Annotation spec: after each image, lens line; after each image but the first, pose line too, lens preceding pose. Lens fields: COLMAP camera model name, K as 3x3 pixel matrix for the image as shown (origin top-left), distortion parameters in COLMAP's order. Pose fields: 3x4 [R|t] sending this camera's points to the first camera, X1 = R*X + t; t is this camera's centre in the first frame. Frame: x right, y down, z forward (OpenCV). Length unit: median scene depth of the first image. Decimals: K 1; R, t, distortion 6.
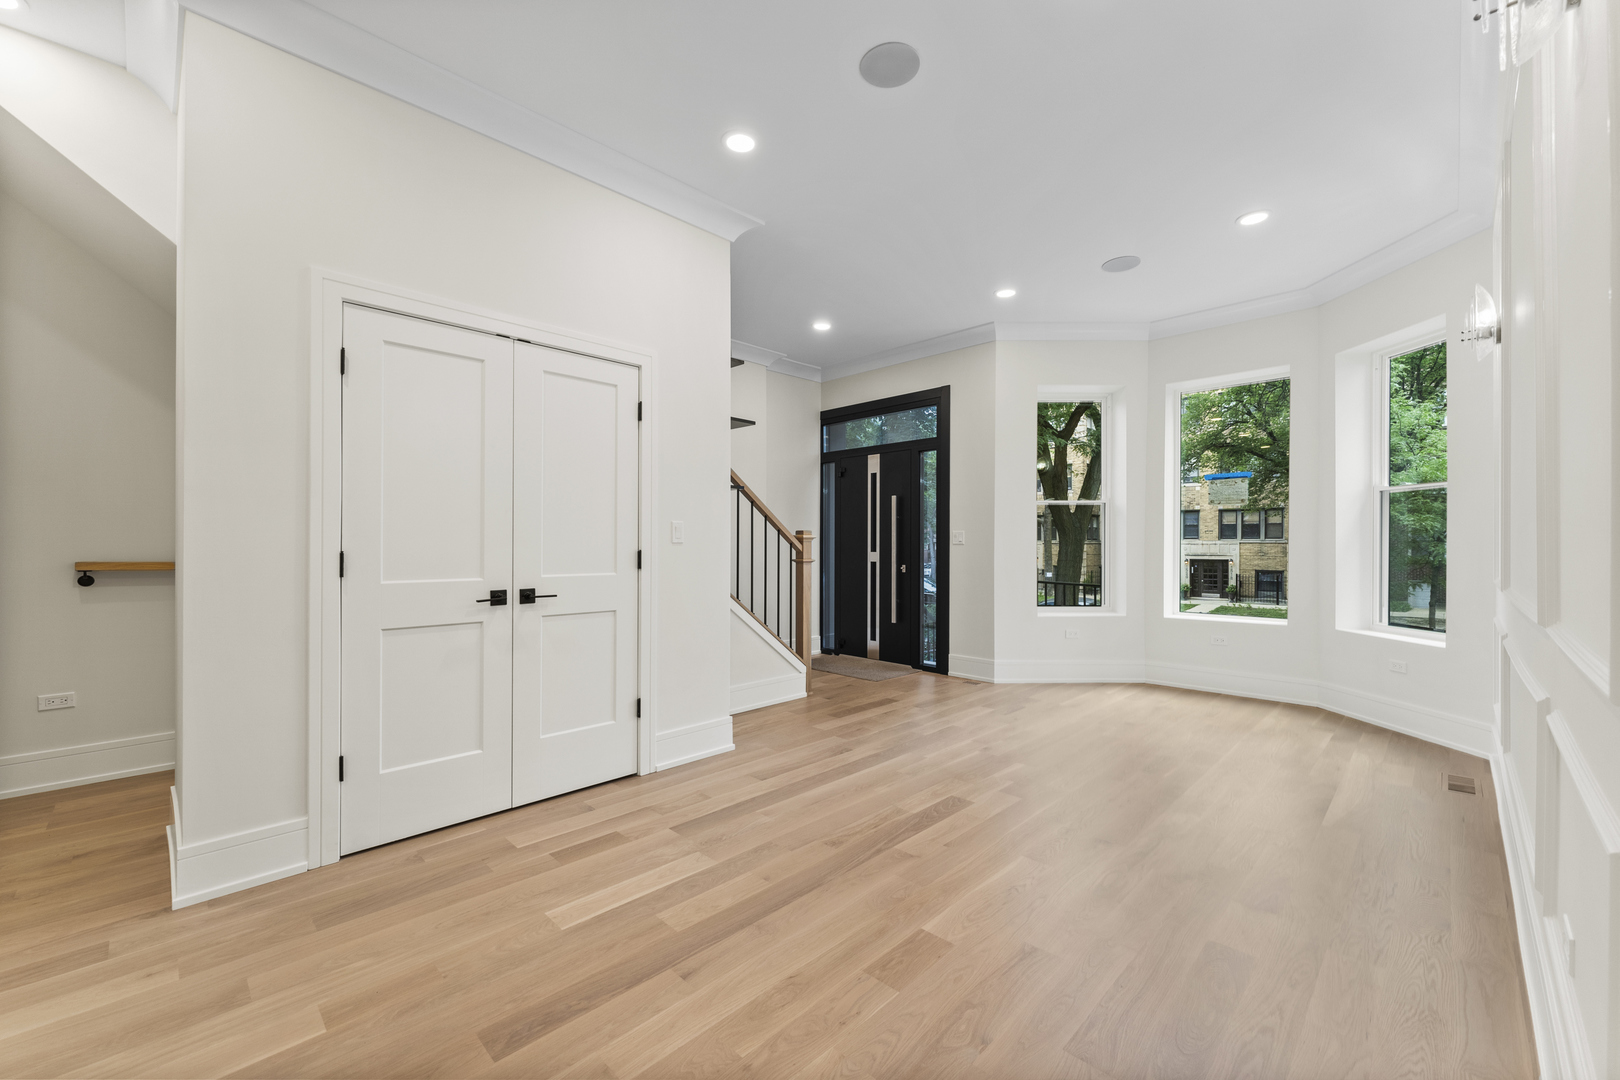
lens RADIAL K [[643.3, 0, 815.3], [0, 643.3, 544.2], [0, 0, 1]] dist [0.001914, 0.000069]
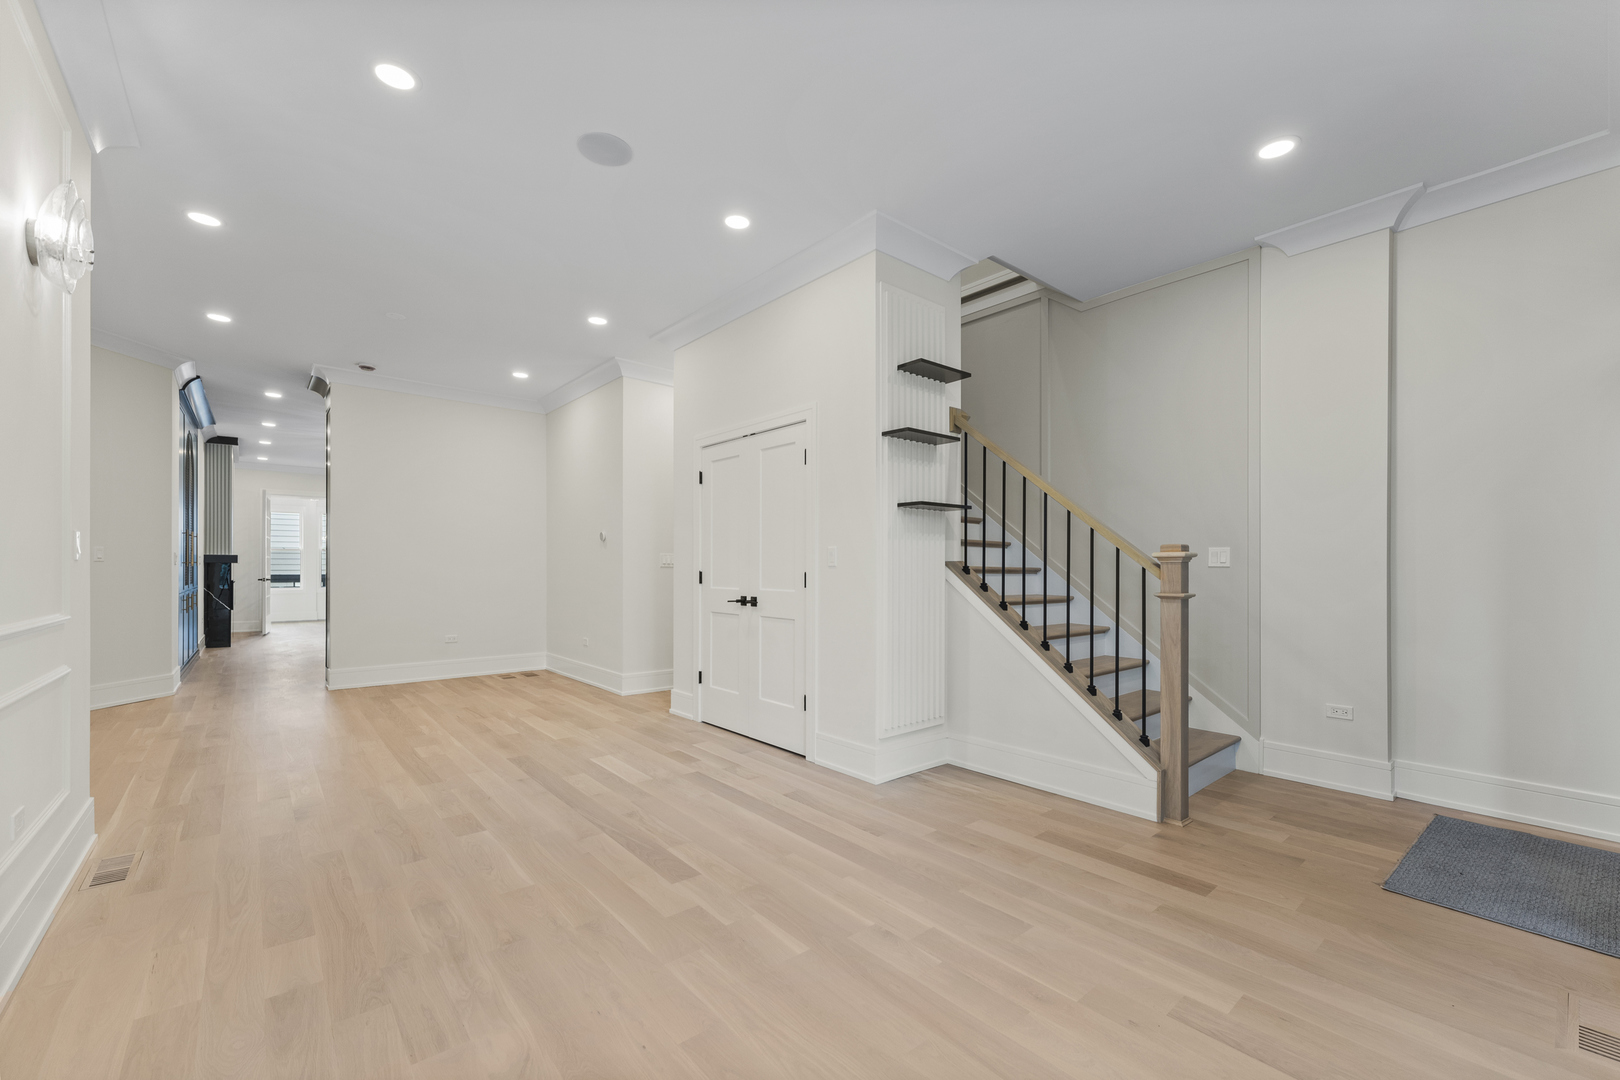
lens RADIAL K [[653.3, 0, 813.9], [0, 653.3, 544.7], [0, 0, 1]] dist [0.002388, -0.000144]
pose [[-0.085262, -0.037435, -0.995655, 1.088973], [-0.000657, 0.999296, -0.037516, 0.003869], [0.996358, -0.002545, -0.085227, 1.269446]]
